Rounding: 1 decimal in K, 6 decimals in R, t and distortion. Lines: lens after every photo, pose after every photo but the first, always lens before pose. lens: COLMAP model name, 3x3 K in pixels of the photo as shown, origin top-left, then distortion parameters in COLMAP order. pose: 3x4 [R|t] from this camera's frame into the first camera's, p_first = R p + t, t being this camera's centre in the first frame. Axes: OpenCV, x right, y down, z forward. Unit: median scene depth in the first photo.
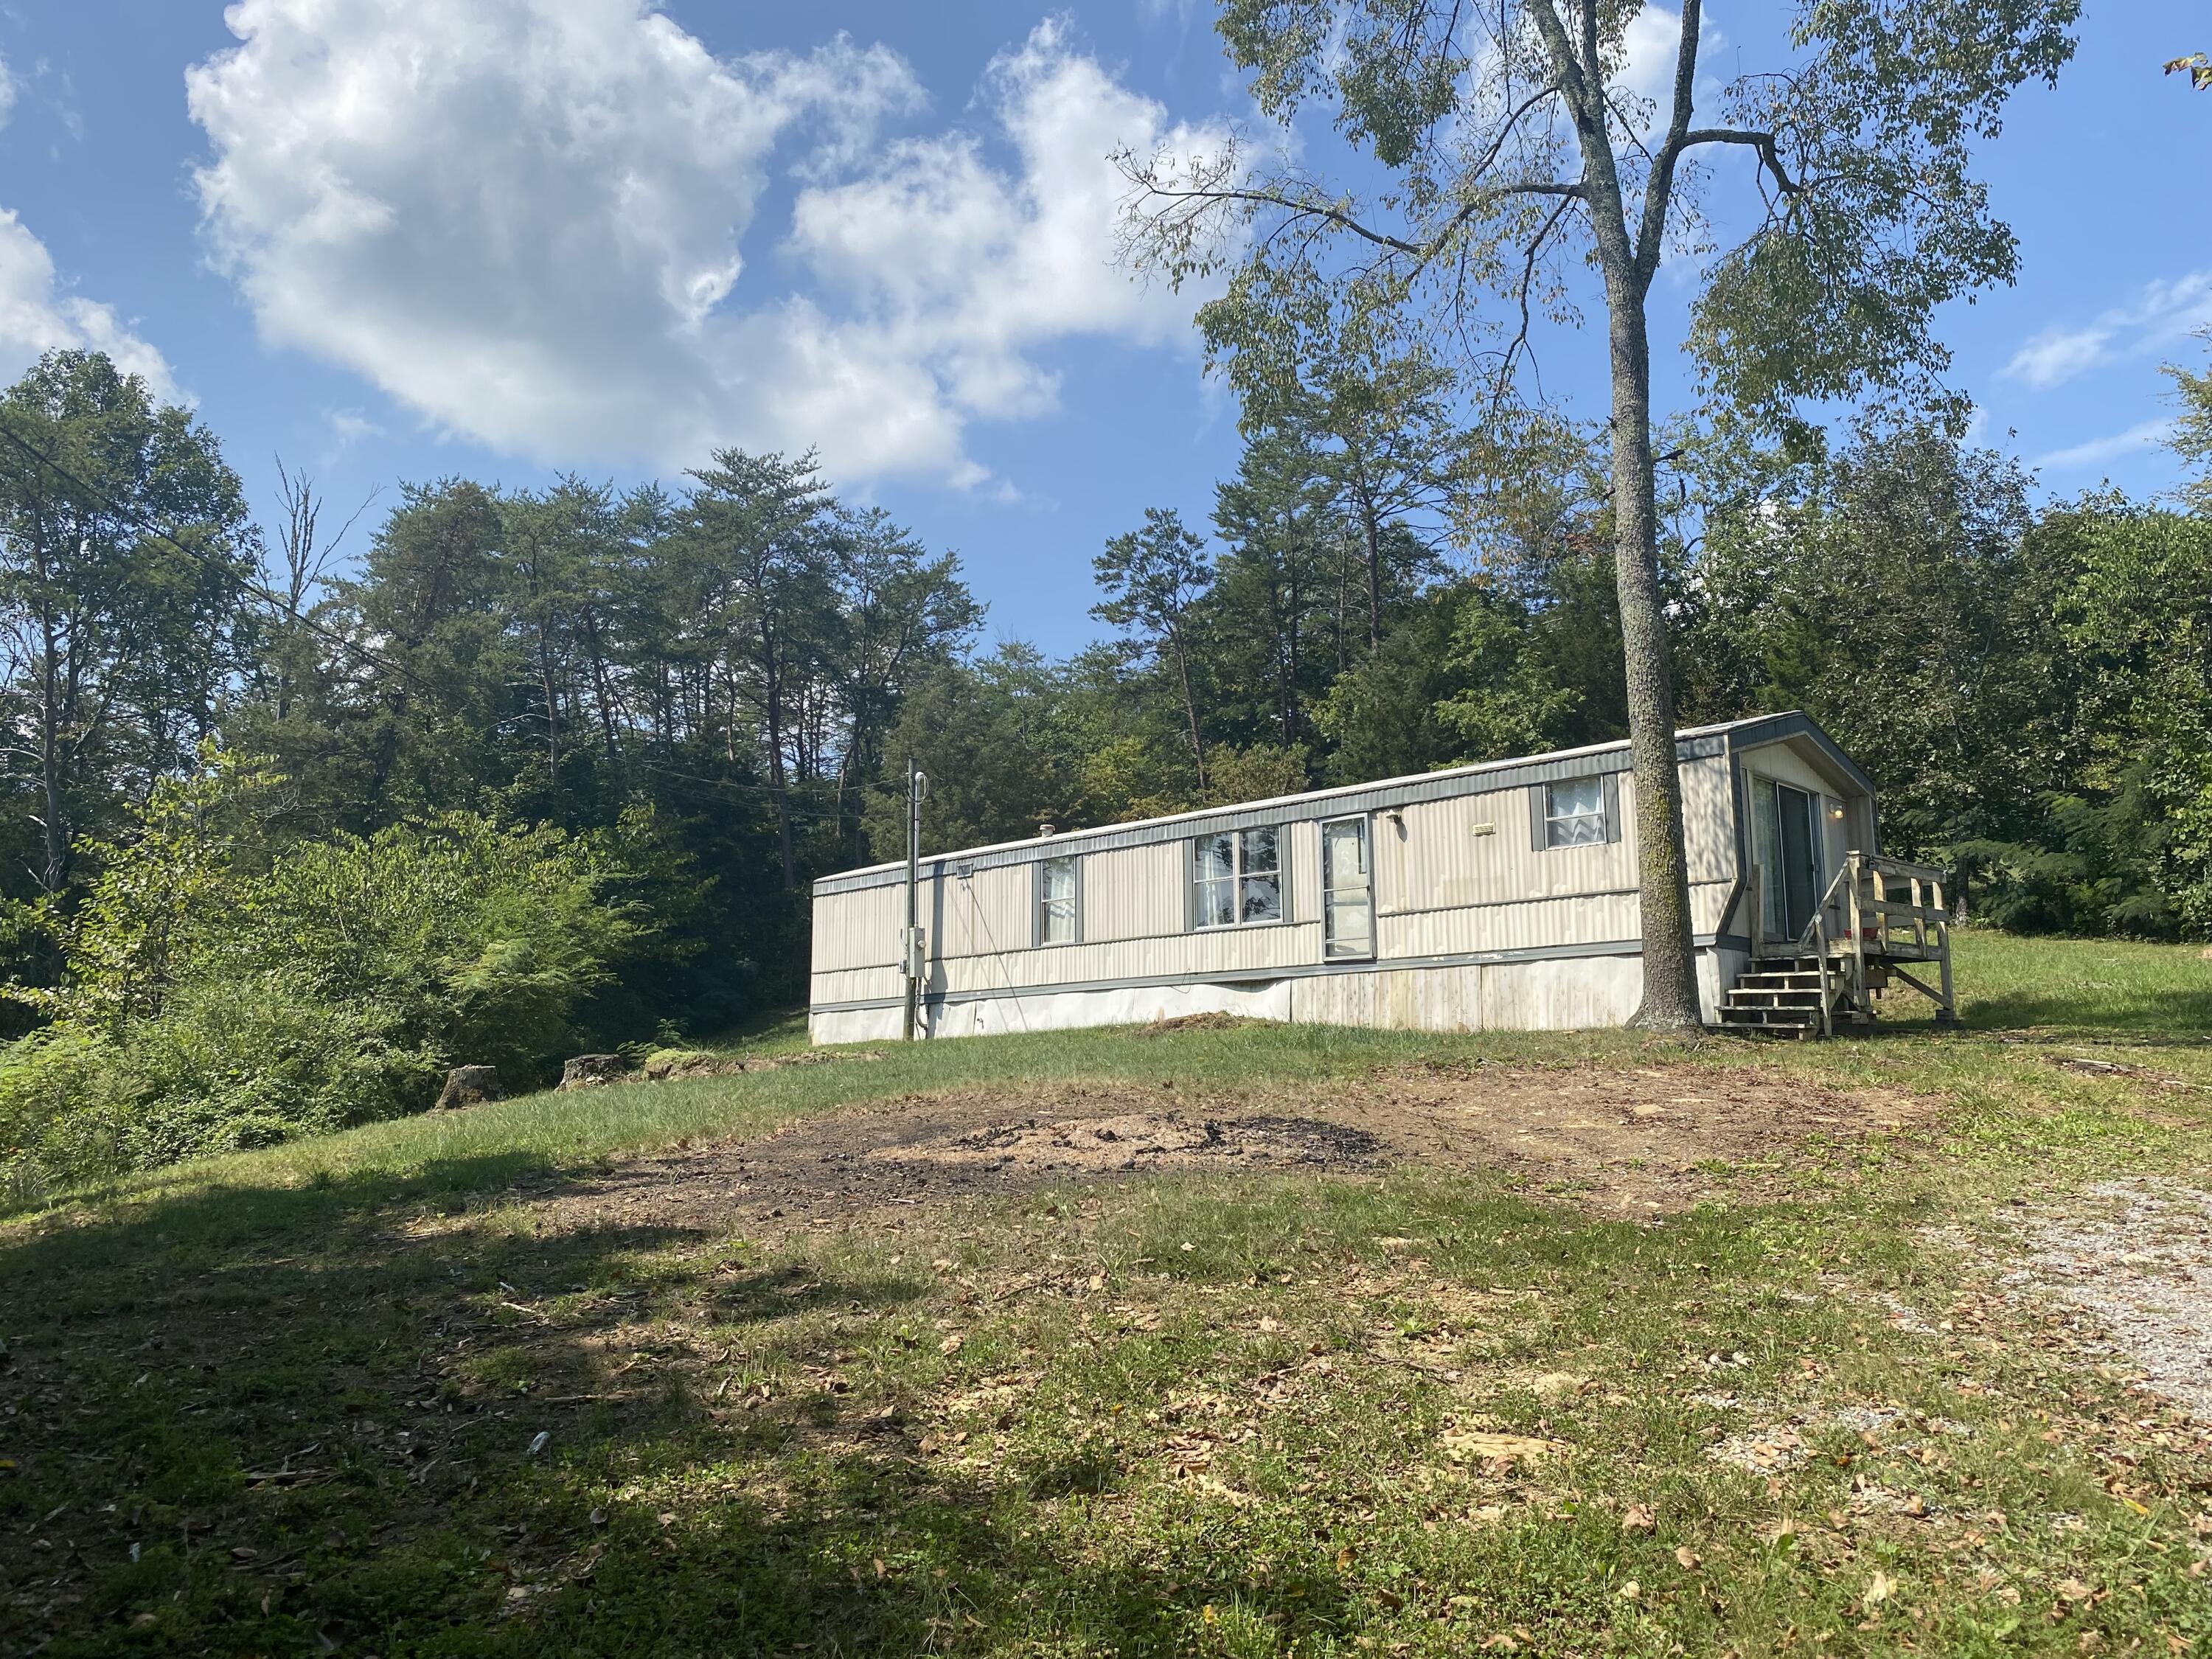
lens RADIAL K [[1660.9, 0, 1118.6], [0, 1660.9, 836.1], [0, 0, 1]] dist [0.081347, -0.138998]
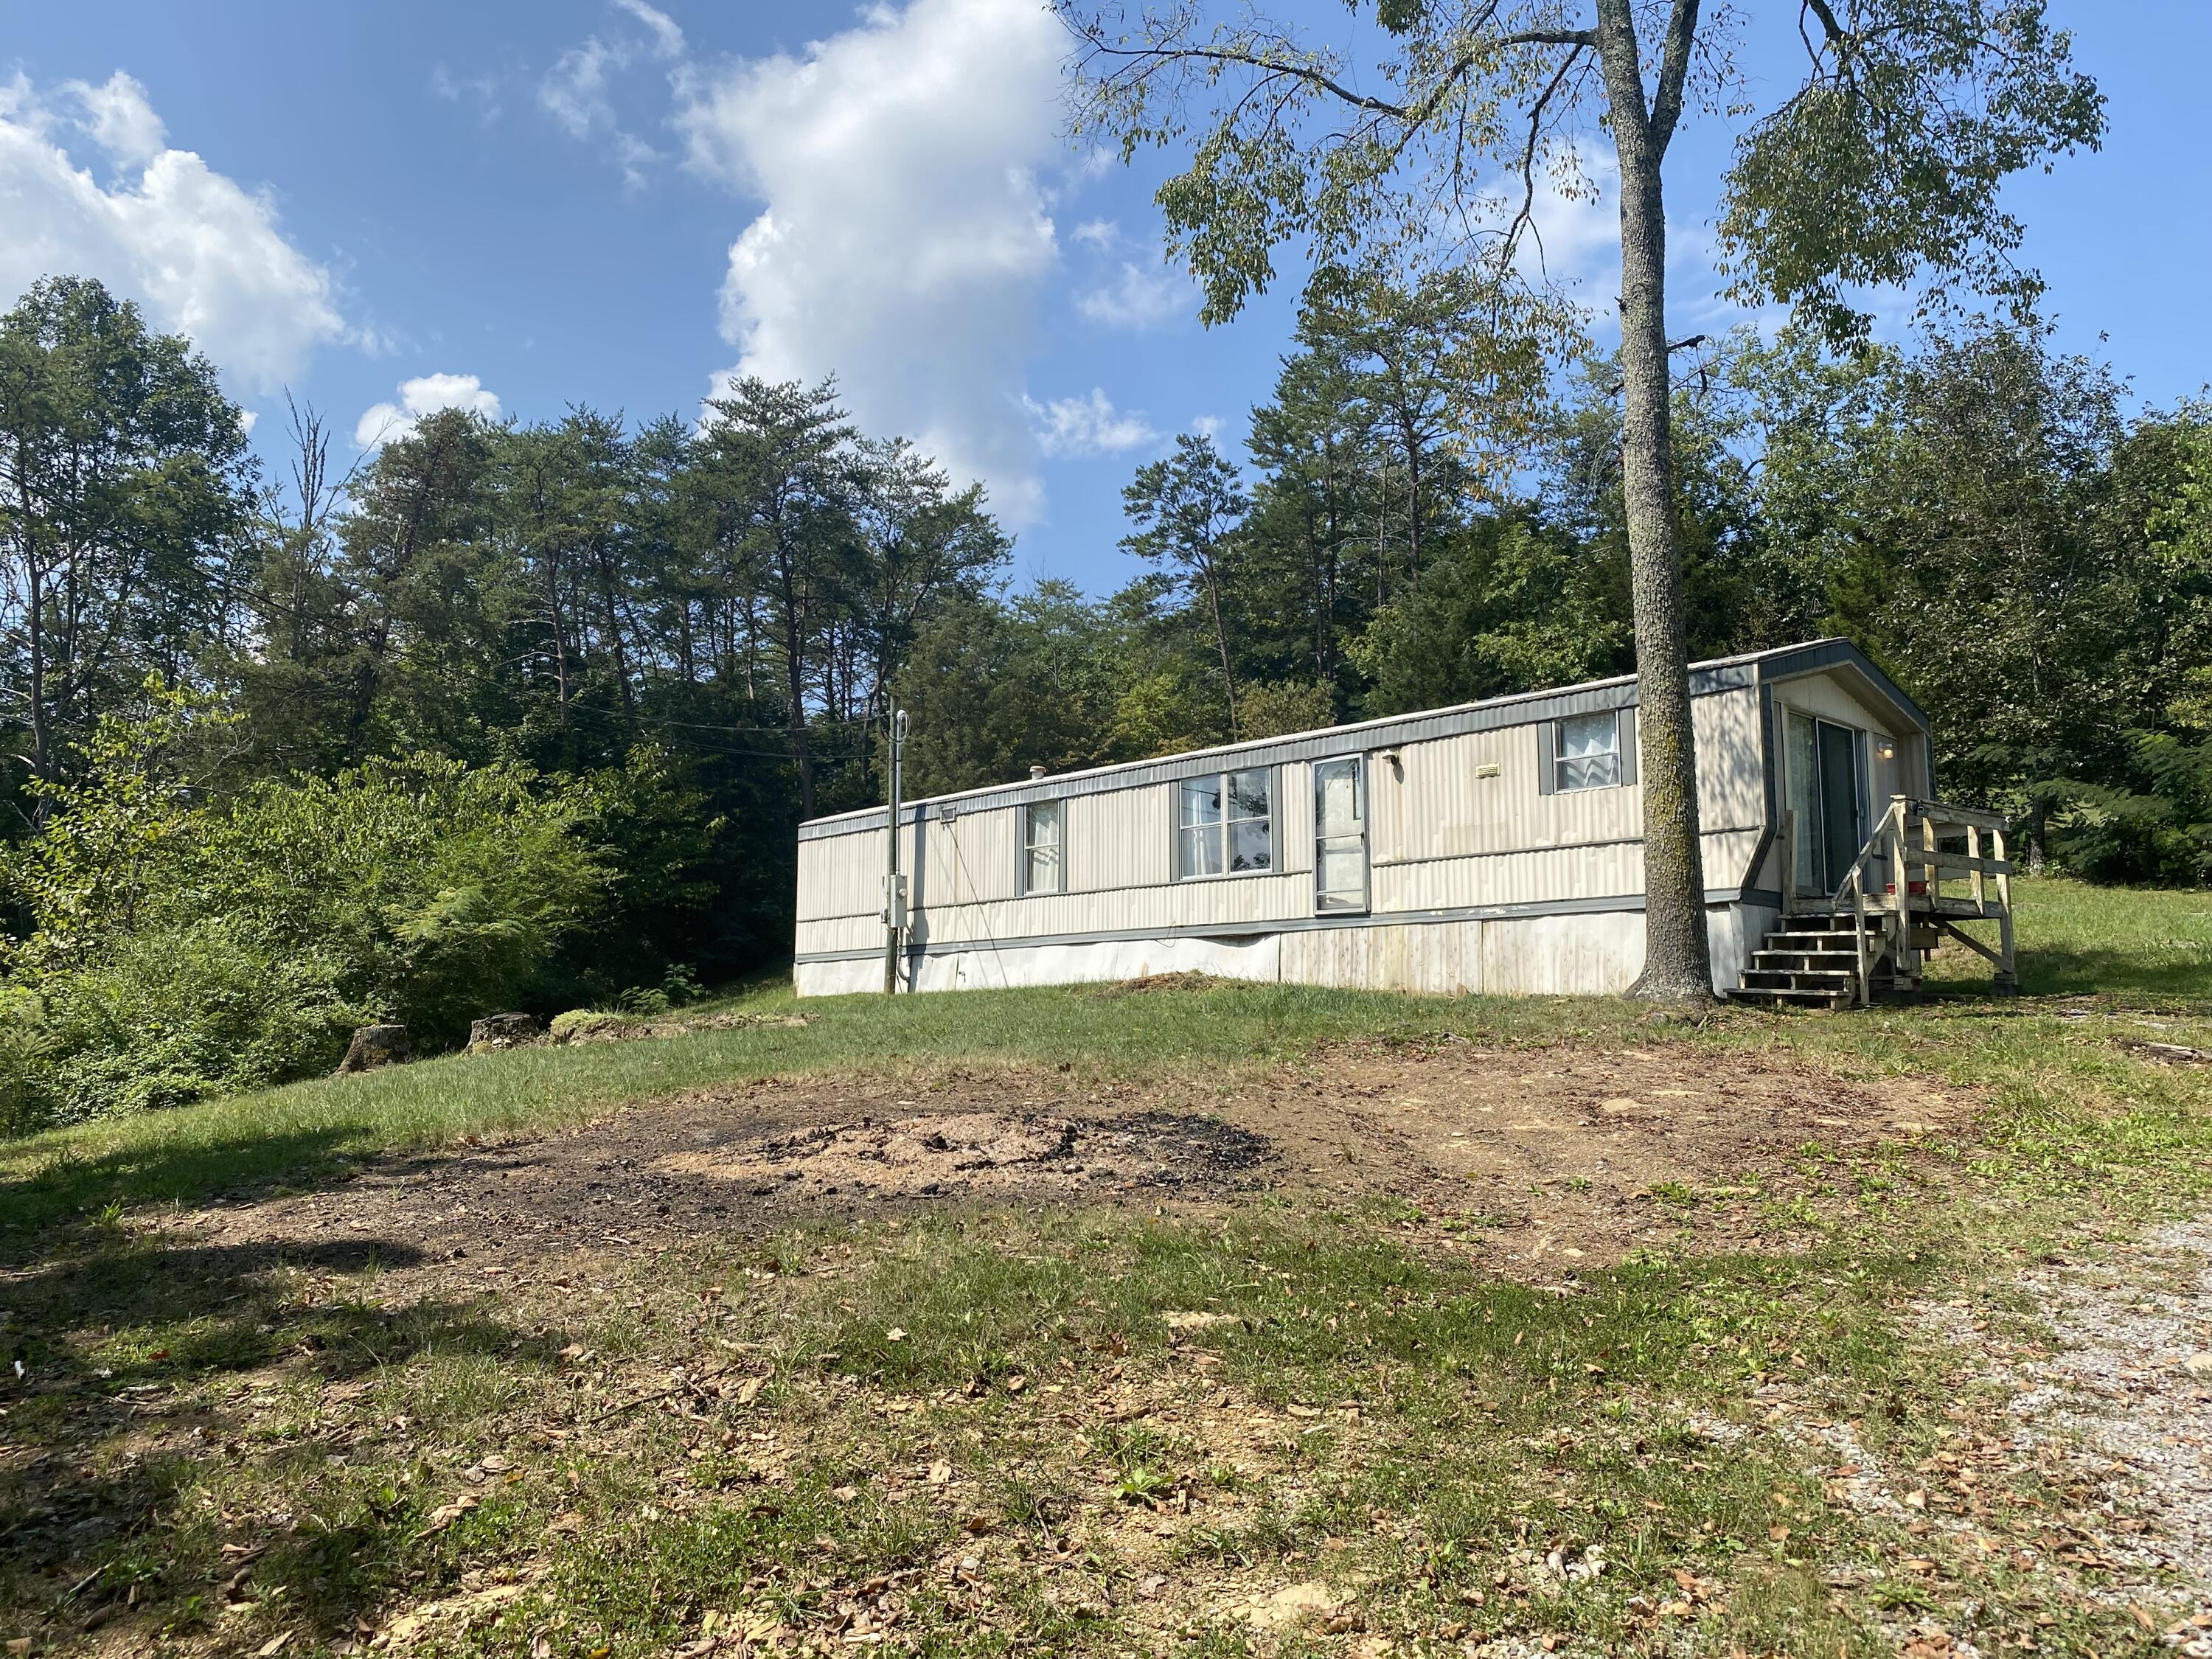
lens RADIAL K [[1662.1, 0, 1106.0], [0, 1662.1, 829.5], [0, 0, 1]] dist [0.071155, -0.094613]
pose [[0.998948, 0.001784, -0.045818, 0.044940], [-0.000331, 0.999498, 0.031690, -0.000682], [0.045851, -0.031642, 0.998447, 0.071275]]
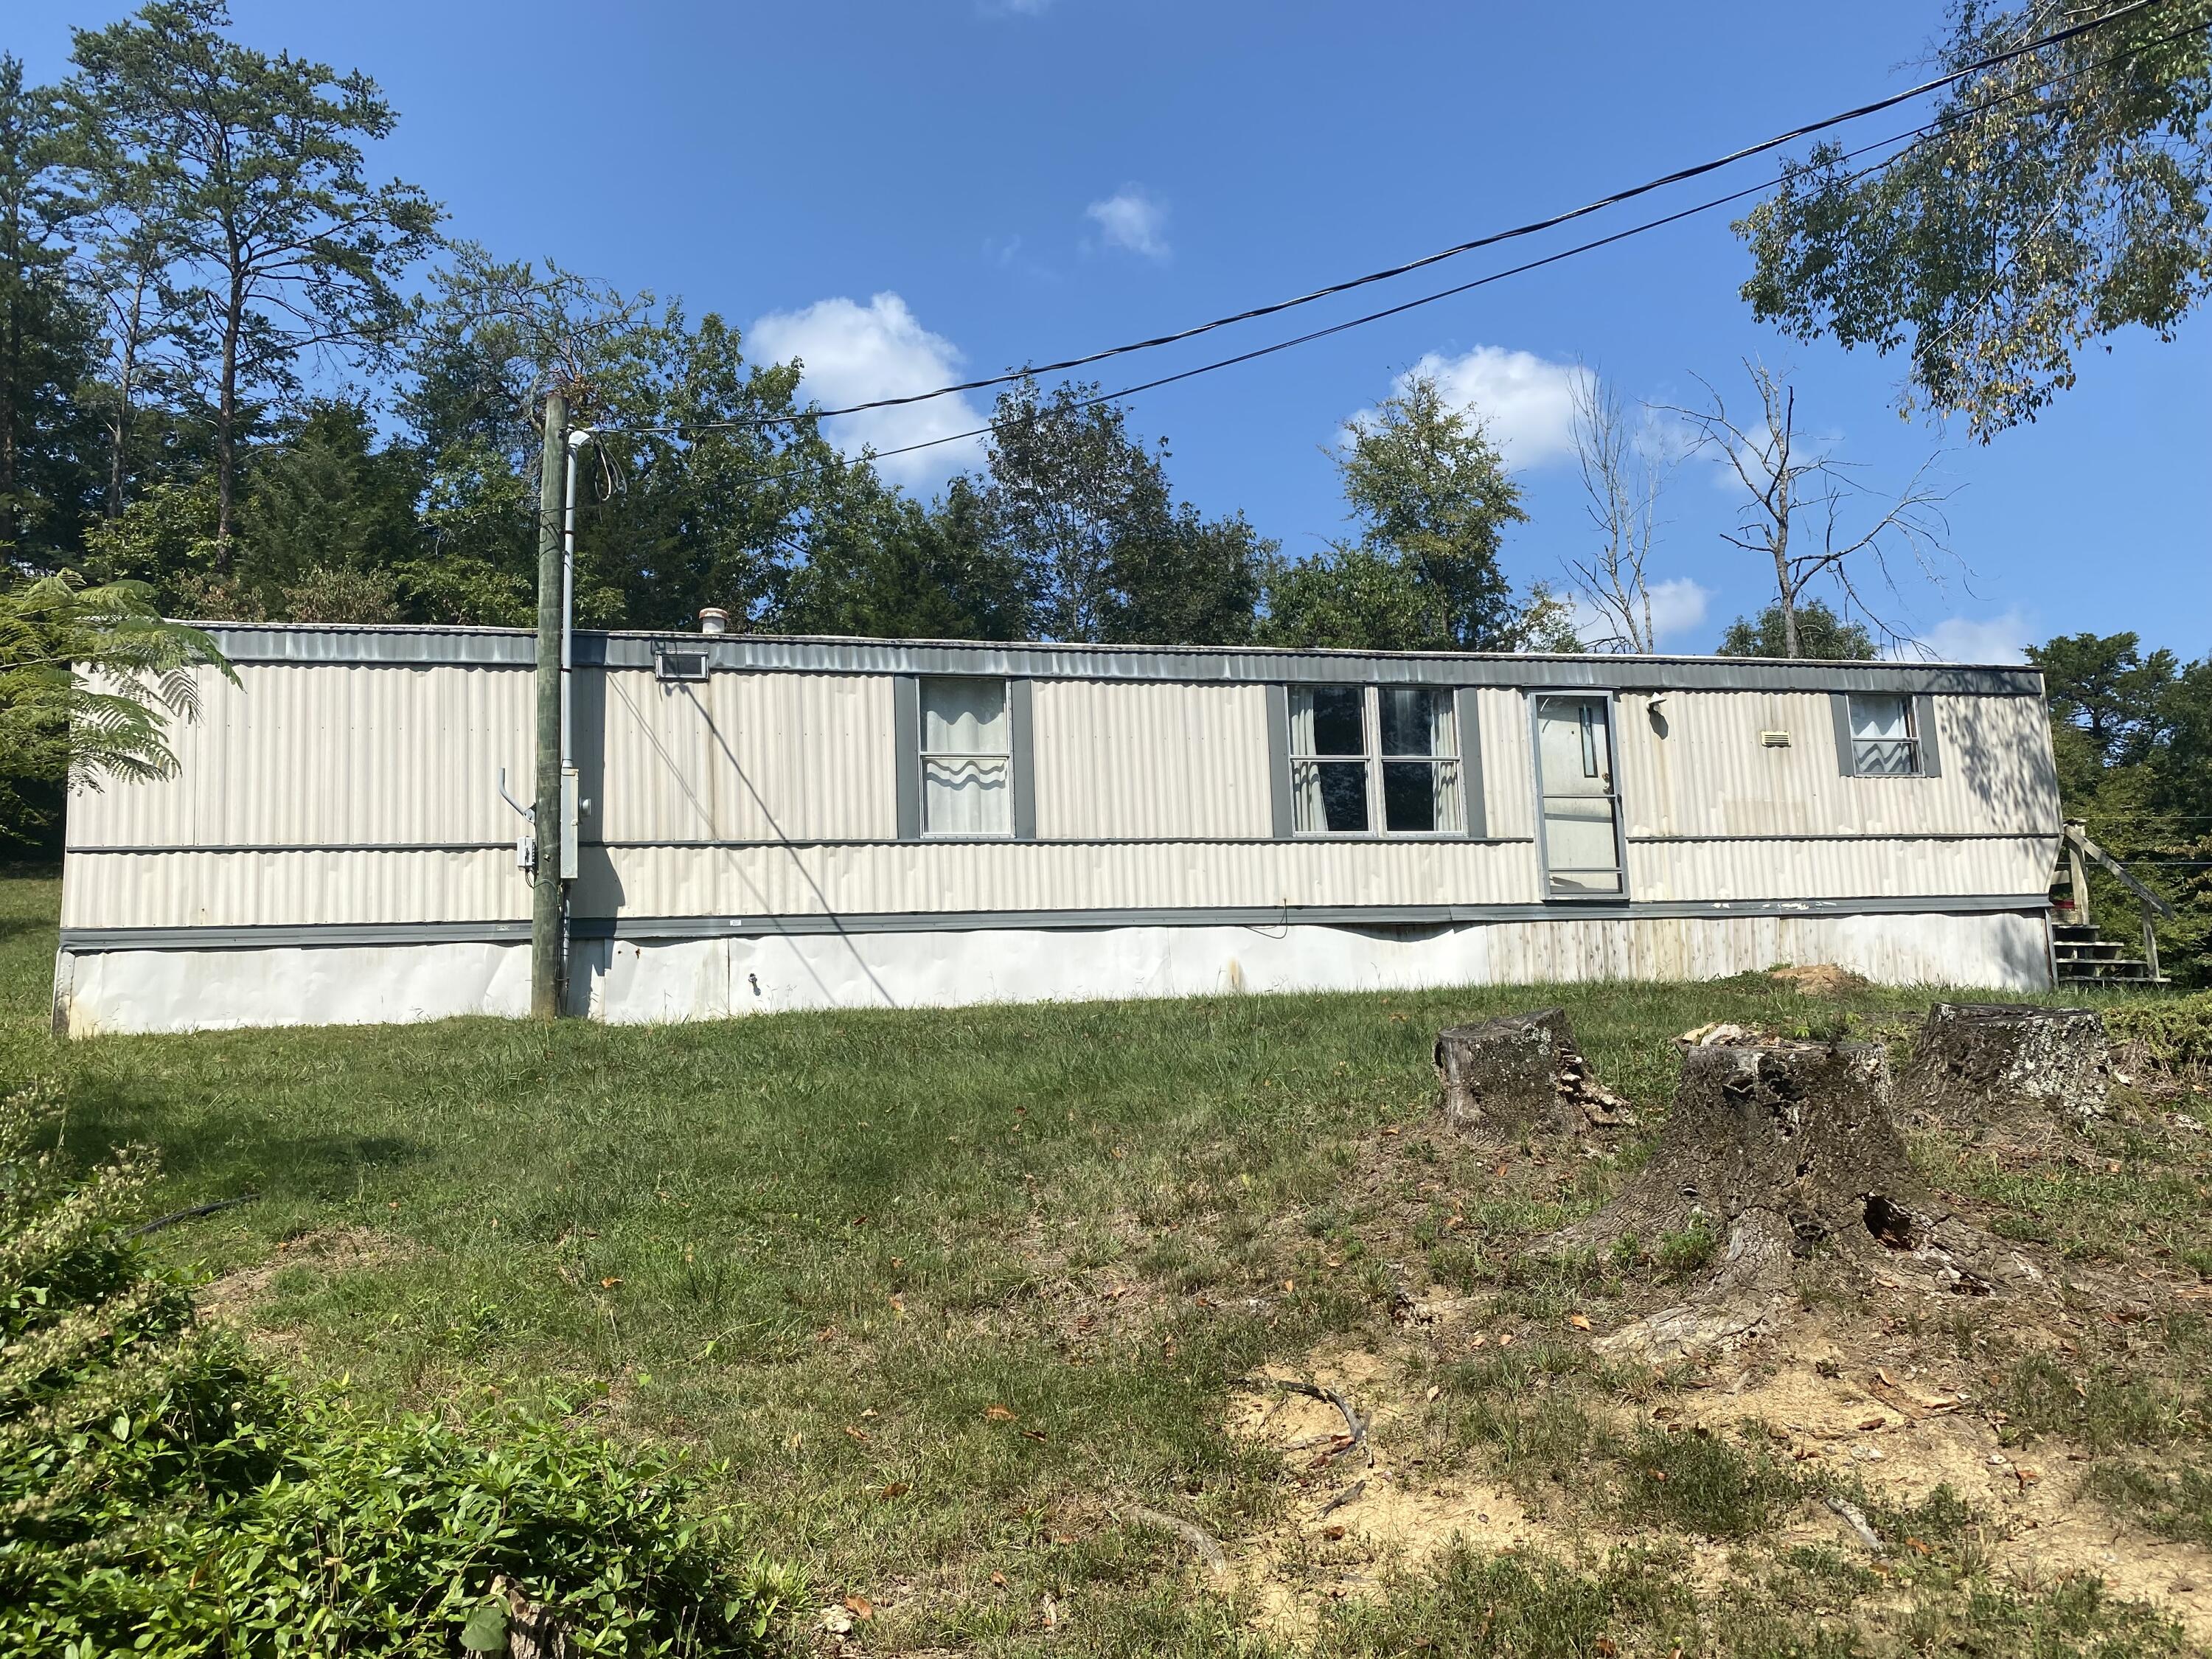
lens RADIAL K [[1660.9, 0, 1118.6], [0, 1660.9, 836.1], [0, 0, 1]] dist [0.081347, -0.138998]
pose [[0.514111, 0.096936, 0.852228, -0.483380], [-0.099805, 0.993605, -0.052809, 0.091805], [-0.851897, -0.057907, 0.520498, 0.714455]]
